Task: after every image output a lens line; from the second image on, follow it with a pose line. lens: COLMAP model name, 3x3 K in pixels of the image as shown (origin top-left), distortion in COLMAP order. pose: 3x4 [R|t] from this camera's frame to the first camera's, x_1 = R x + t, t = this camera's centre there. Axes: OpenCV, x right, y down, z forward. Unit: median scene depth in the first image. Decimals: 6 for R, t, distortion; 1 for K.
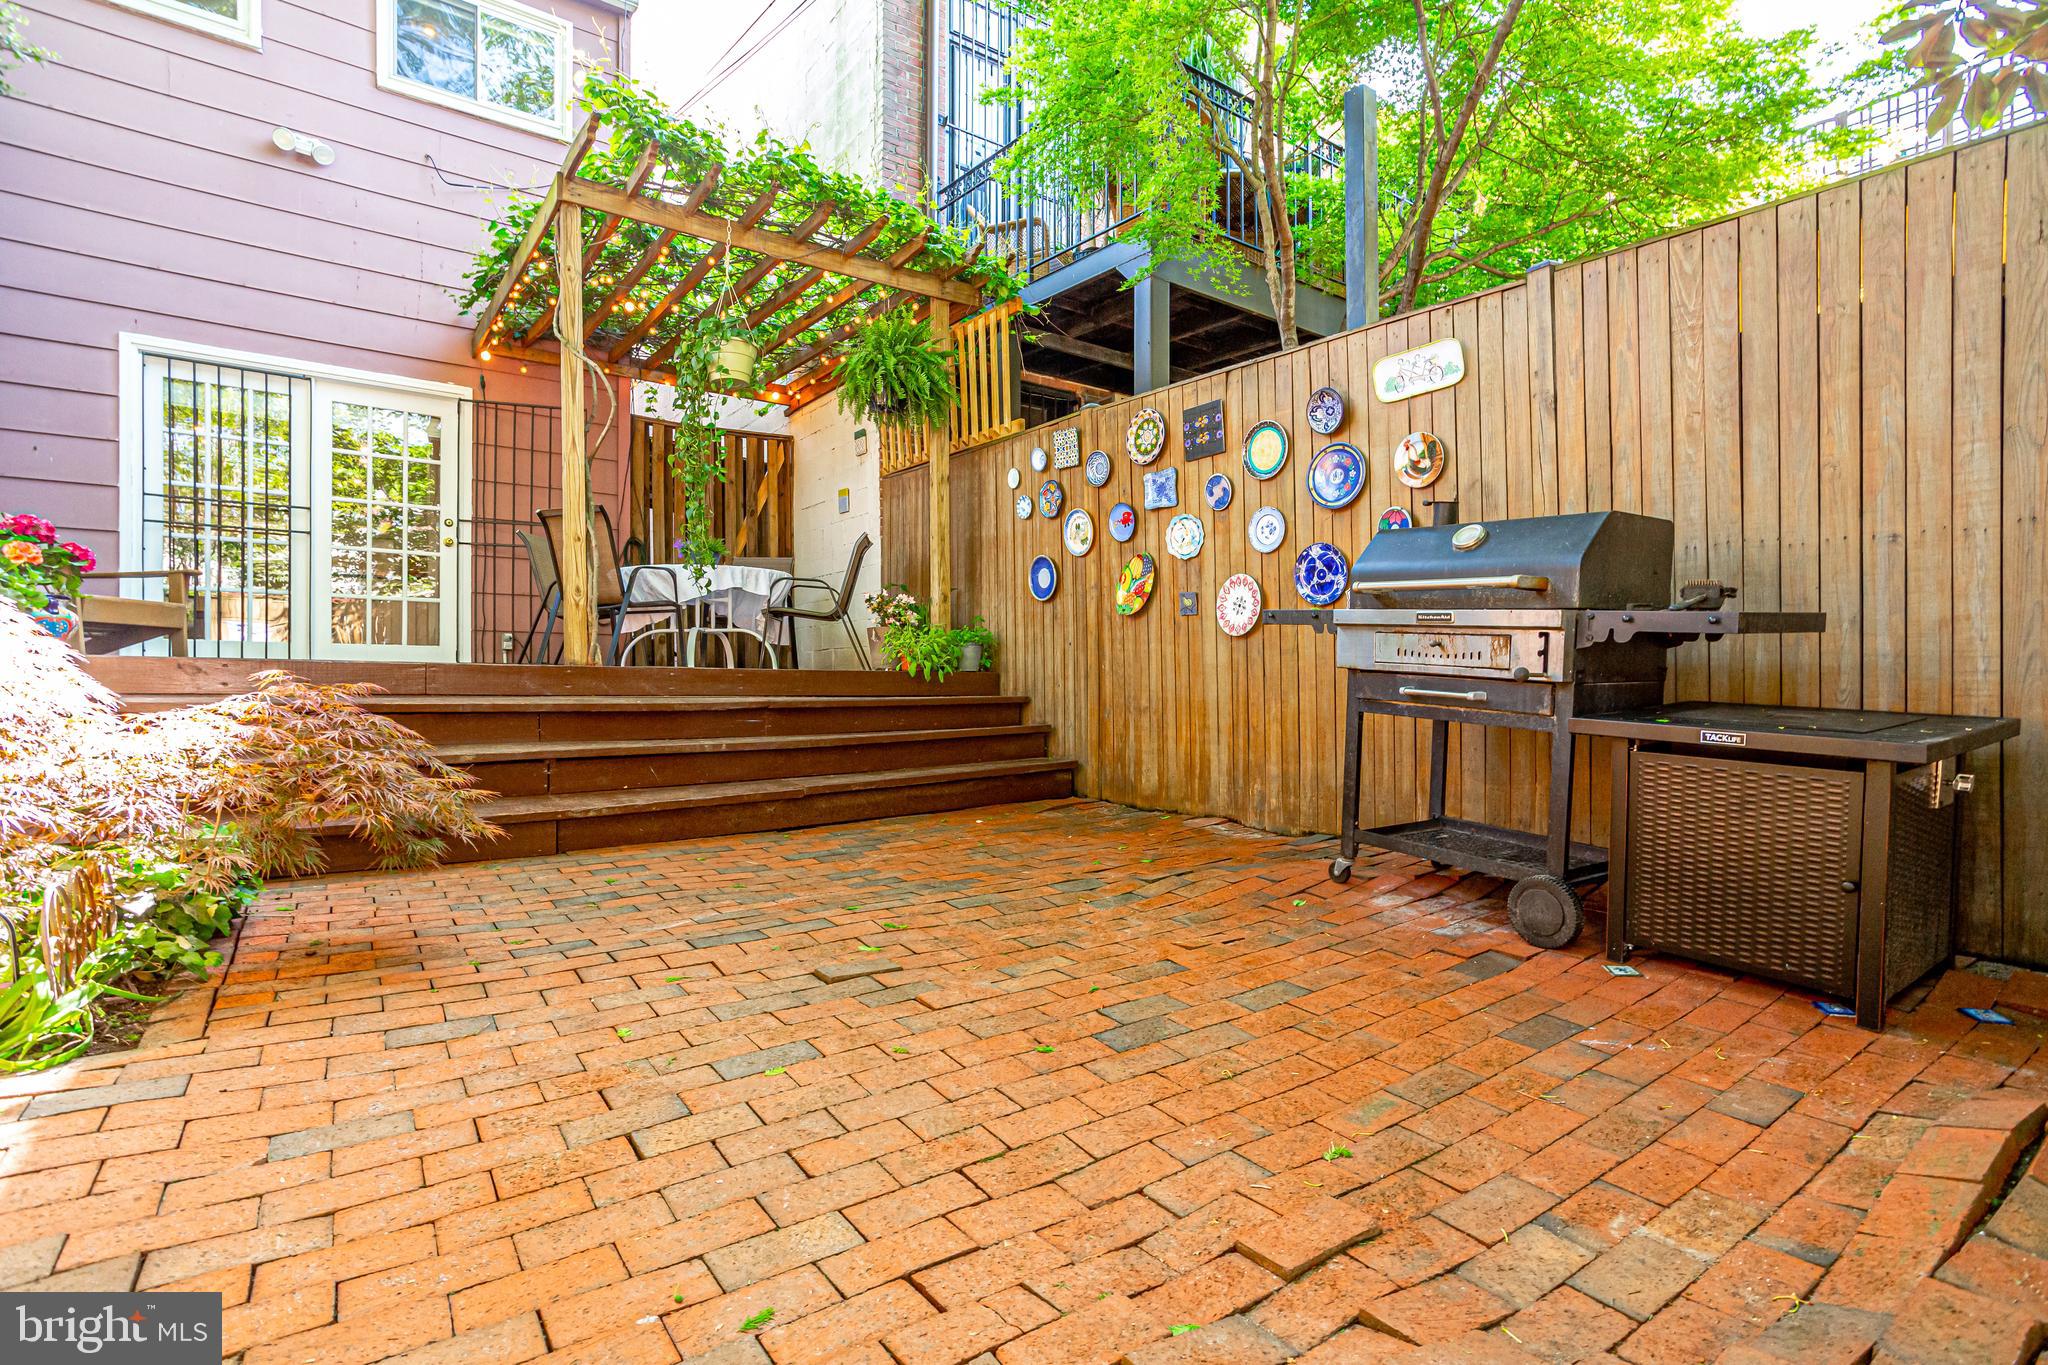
lens RADIAL K [[1014.8, 0, 1011.0], [0, 1014.8, 695.4], [0, 0, 1]] dist [-0.021617, 0.012143]
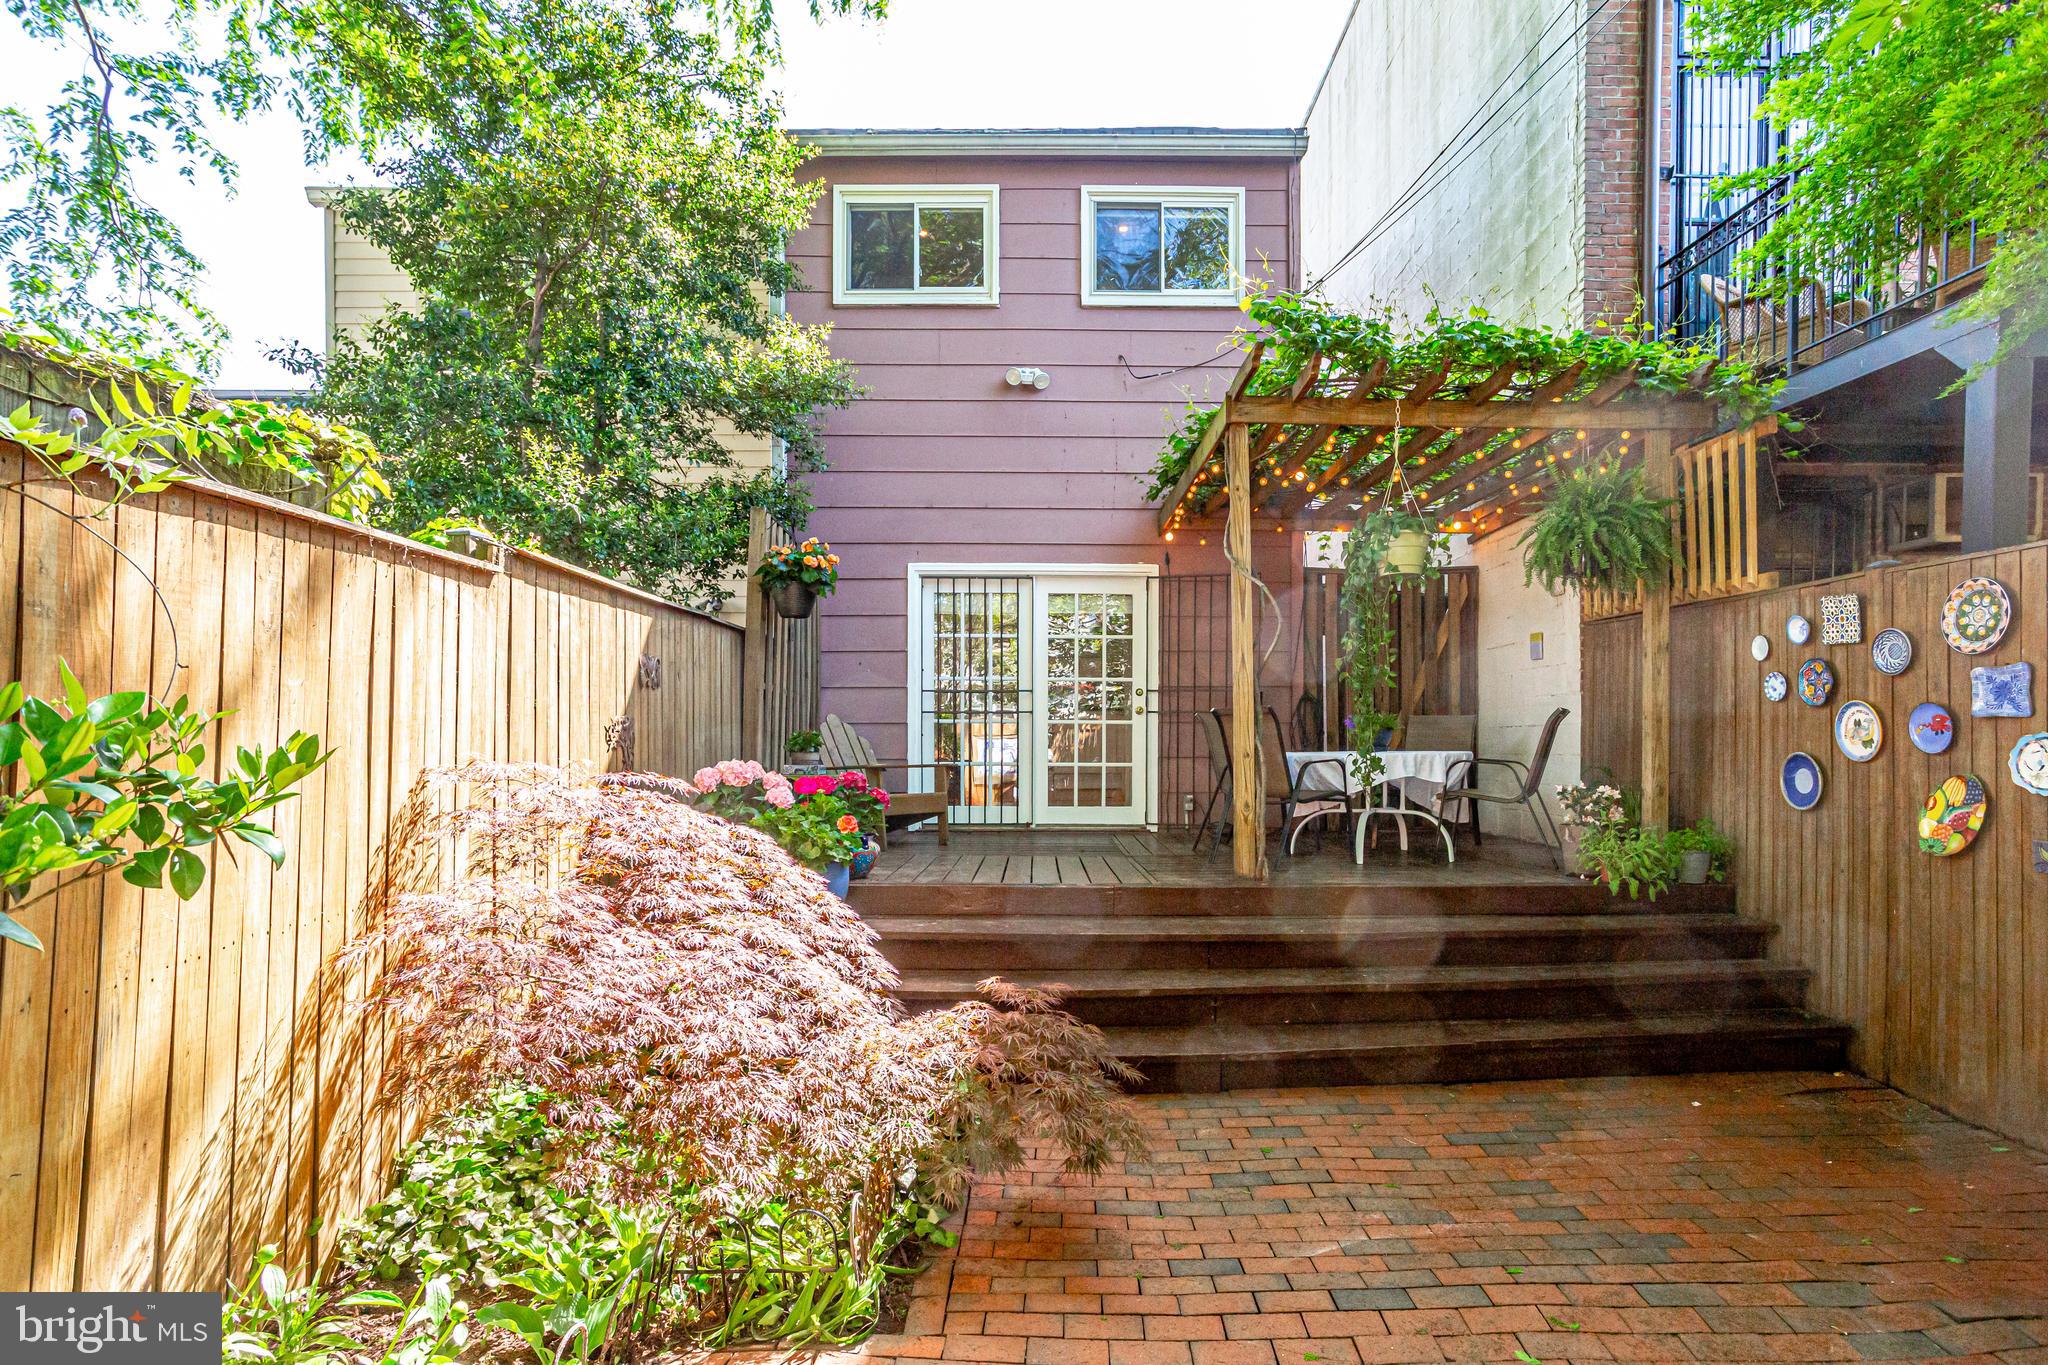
lens RADIAL K [[1067.9, 0, 1031.3], [0, 1067.9, 778.3], [0, 0, 1]] dist [-0.048343, 0.023404]
pose [[0.814343, 0.015674, -0.580173, 0.014512], [0.001550, 0.999573, 0.029179, -0.133876], [0.580382, -0.024661, 0.813971, 0.000966]]
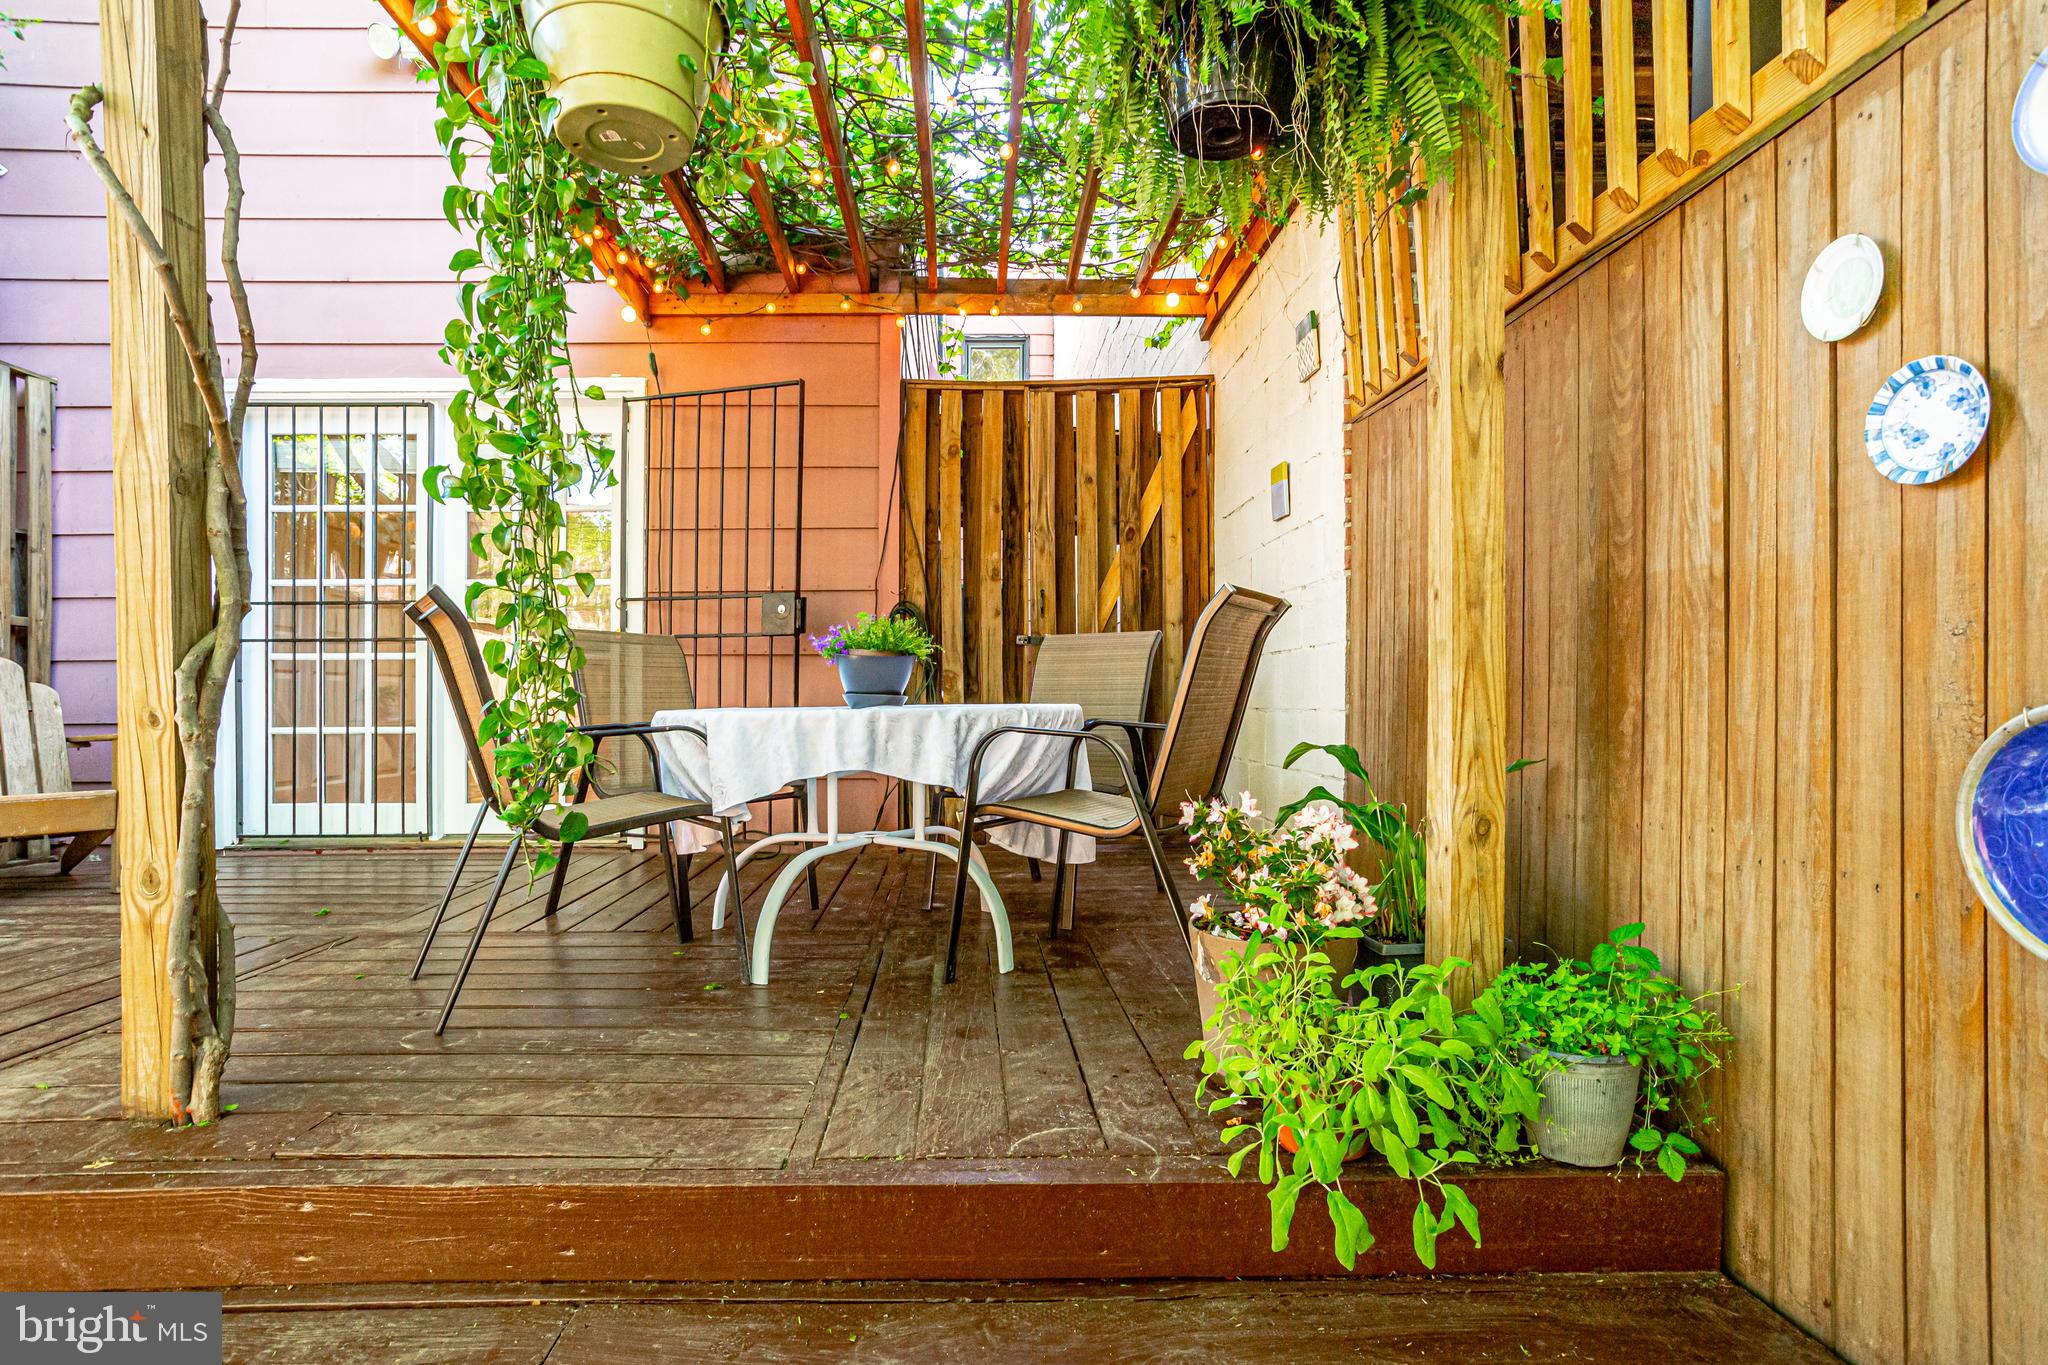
lens RADIAL K [[1014.8, 0, 1010.2], [0, 1014.8, 727.7], [0, 0, 1]] dist [-0.021617, 0.012143]
pose [[0.828987, 0.009827, -0.559182, -0.021145], [0.005430, 0.999657, 0.025617, -0.130668], [0.559242, -0.024273, 0.828649, 0.727330]]
